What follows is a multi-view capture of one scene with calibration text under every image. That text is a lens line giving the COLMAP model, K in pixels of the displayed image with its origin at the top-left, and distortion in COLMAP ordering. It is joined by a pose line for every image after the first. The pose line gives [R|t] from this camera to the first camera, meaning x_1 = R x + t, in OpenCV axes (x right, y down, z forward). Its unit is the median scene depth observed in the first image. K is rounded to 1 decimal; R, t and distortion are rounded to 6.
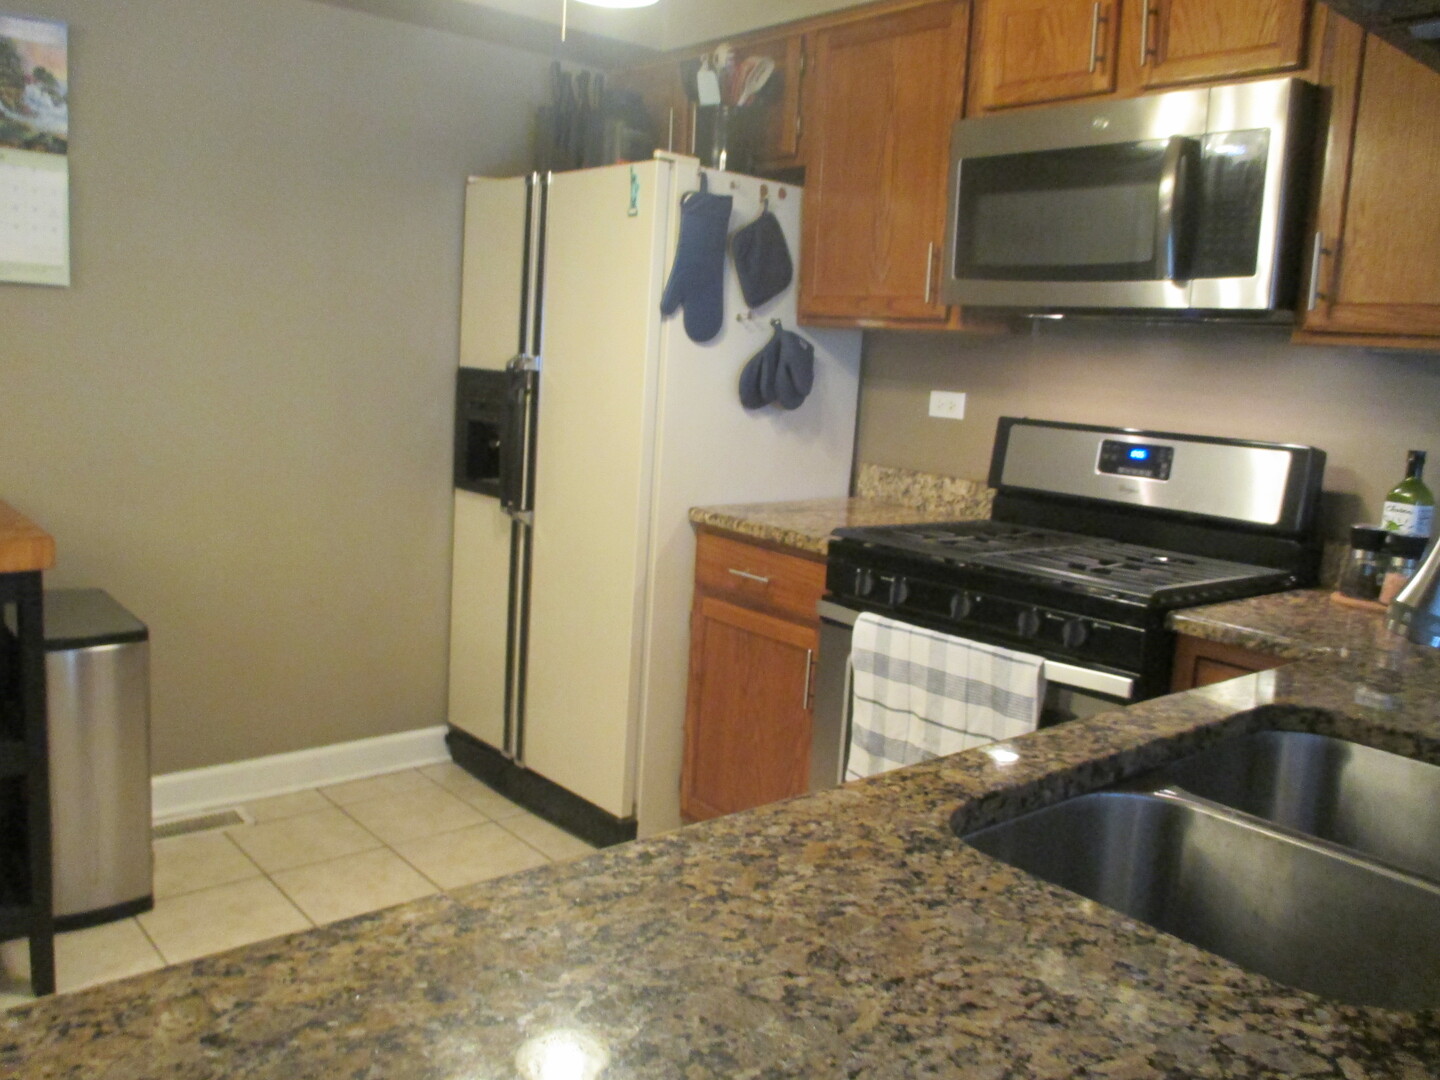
lens RADIAL K [[1192.8, 0, 718.6], [0, 1192.8, 532.1], [0, 0, 1]] dist [-0.030085, -0.000191]
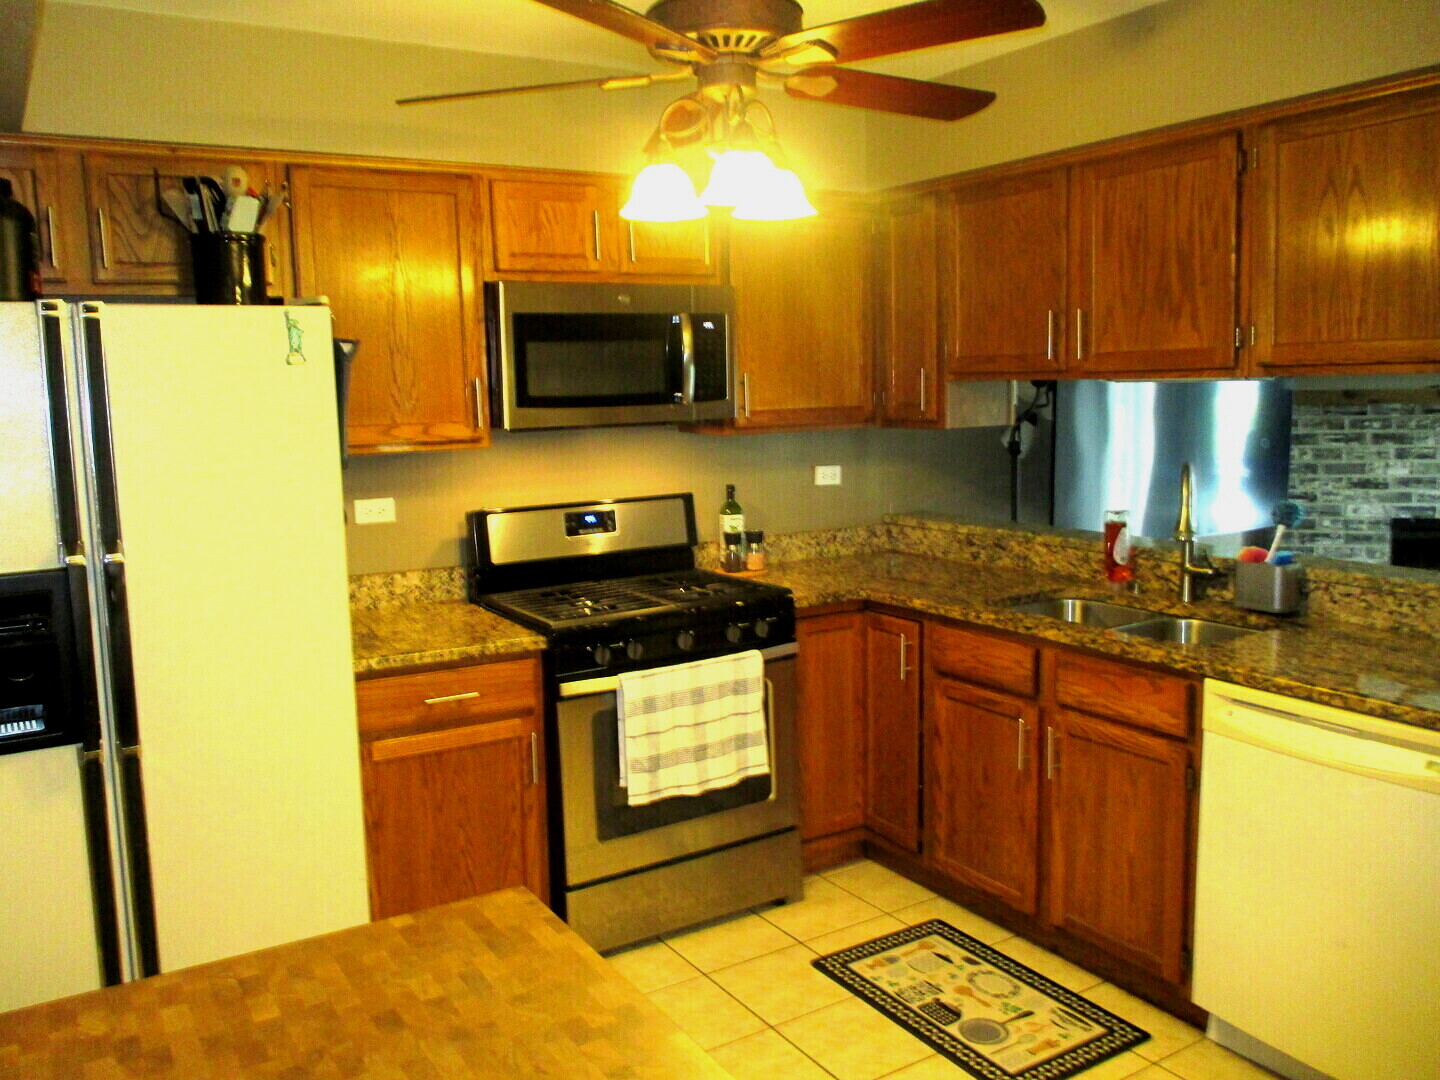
lens RADIAL K [[1192.8, 0, 718.6], [0, 1192.8, 532.1], [0, 0, 1]] dist [-0.030085, -0.000191]
pose [[0.153222, -0.191284, 0.969502, -0.886299], [0.179323, 0.970180, 0.163077, -0.223835], [-0.971785, 0.148867, 0.182954, 0.520849]]
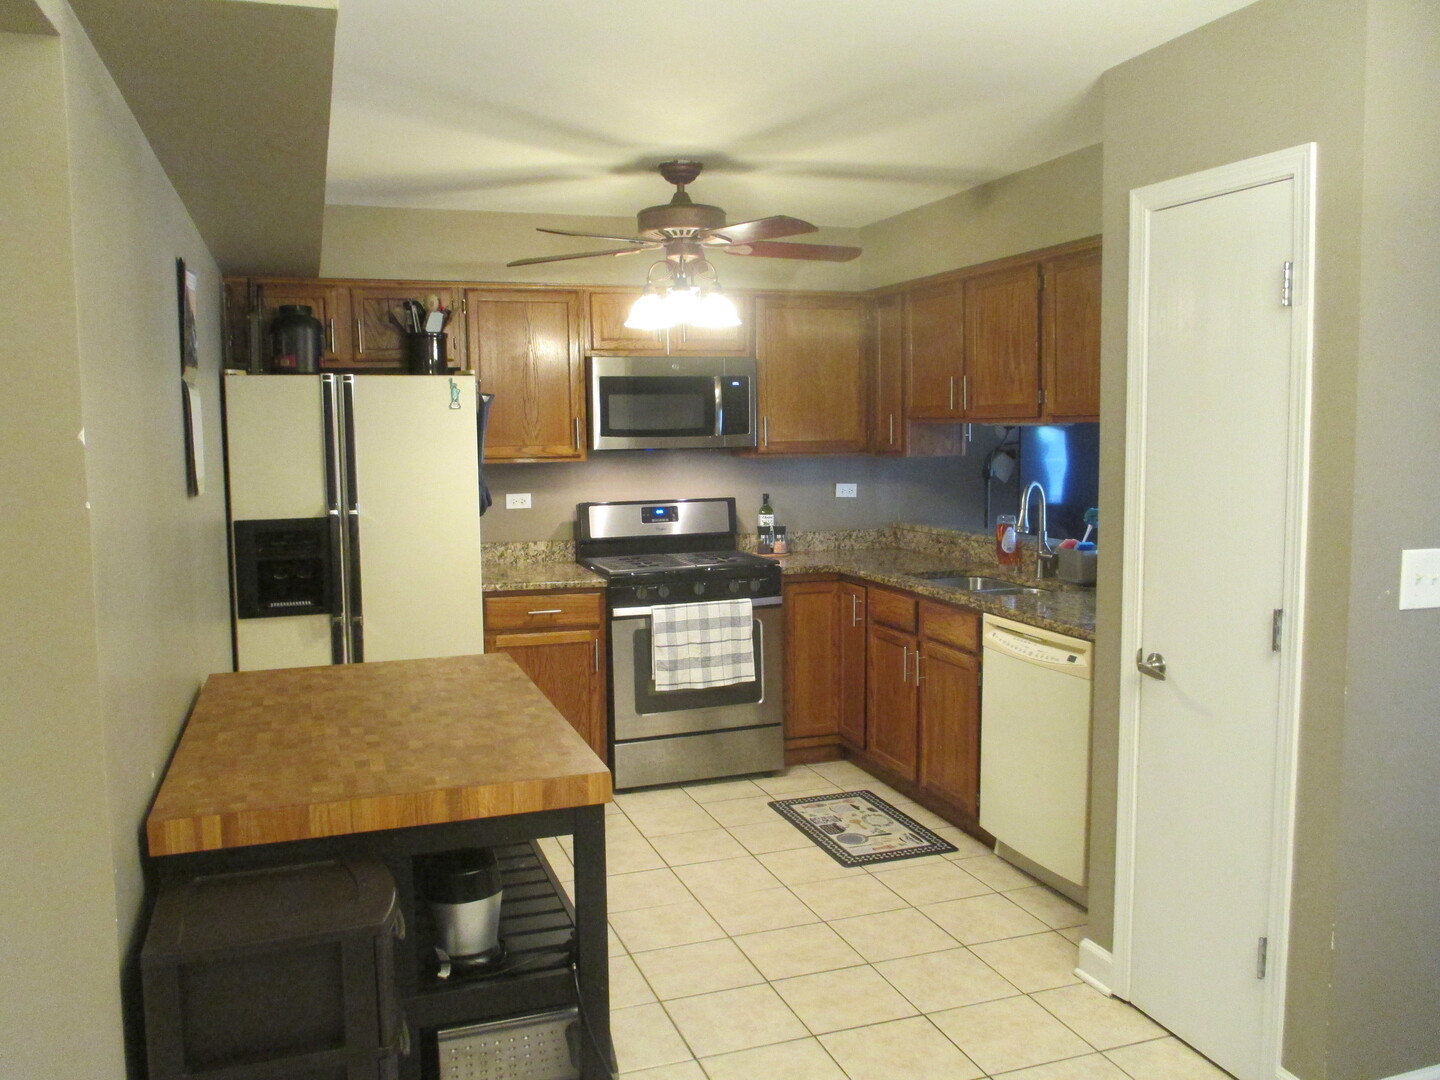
lens RADIAL K [[1192.8, 0, 718.6], [0, 1192.8, 532.1], [0, 0, 1]] dist [-0.030085, -0.000191]
pose [[0.362990, -0.151573, 0.919382, -1.380194], [0.170757, 0.980792, 0.094279, -0.186857], [-0.916013, 0.122769, 0.381900, 0.084587]]
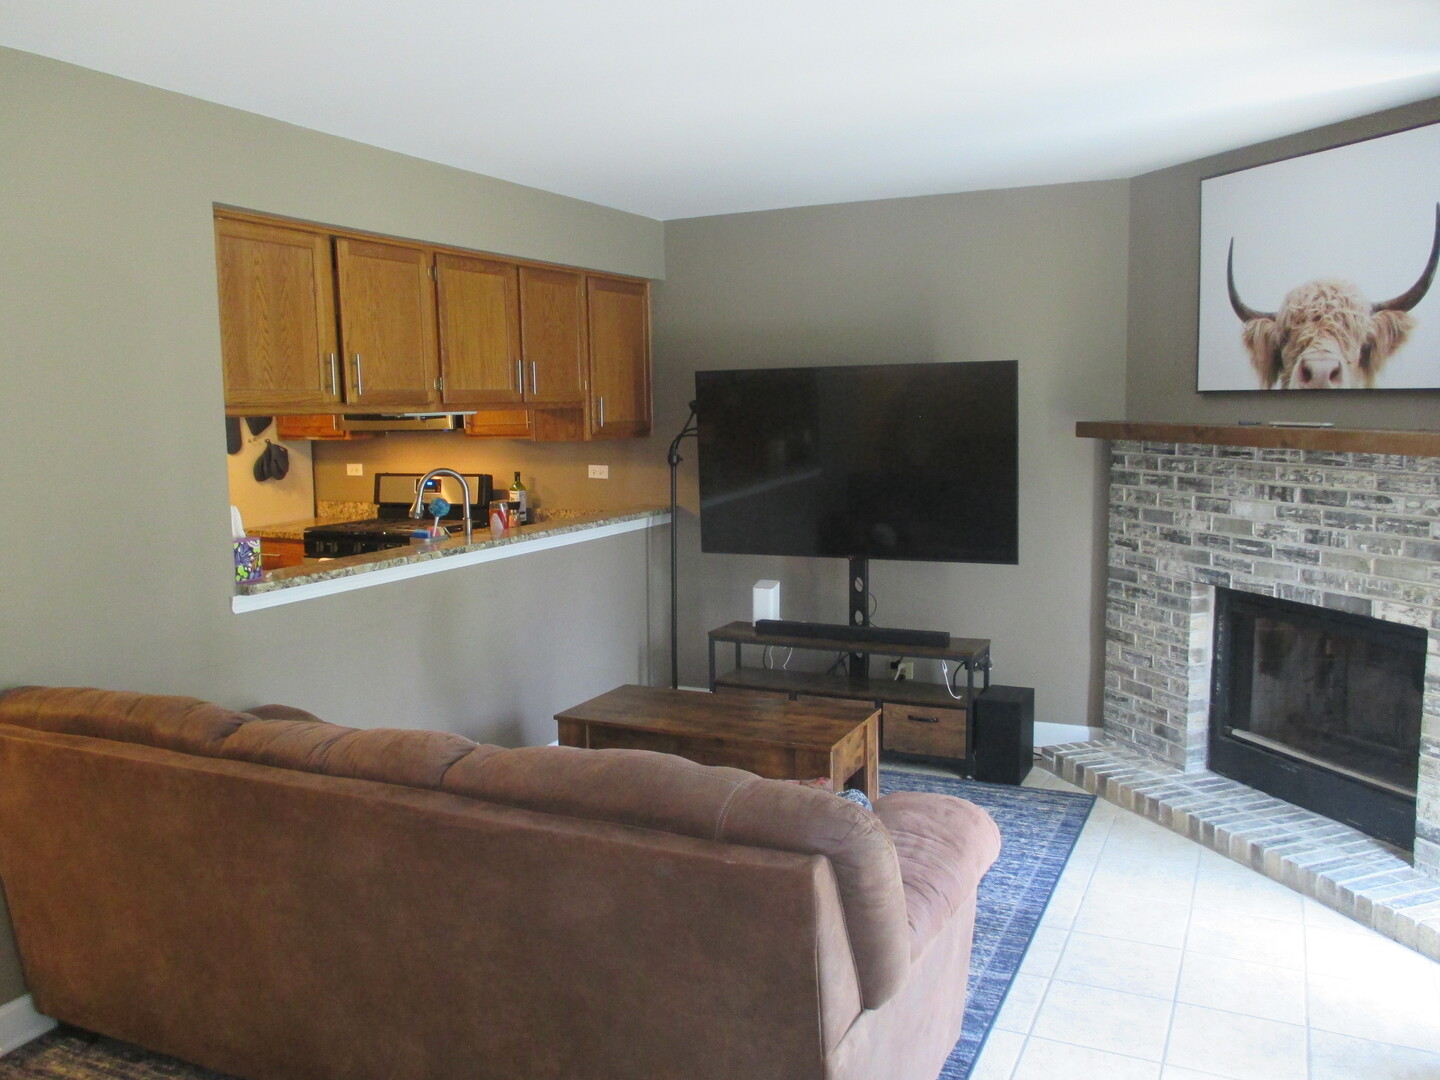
lens RADIAL K [[1192.8, 0, 718.6], [0, 1192.8, 532.1], [0, 0, 1]] dist [-0.030085, -0.000191]
pose [[0.910545, -0.121504, 0.395151, -0.080776], [0.132608, 0.991168, -0.000796, 0.102876], [-0.391564, 0.053125, 0.918616, -1.333956]]
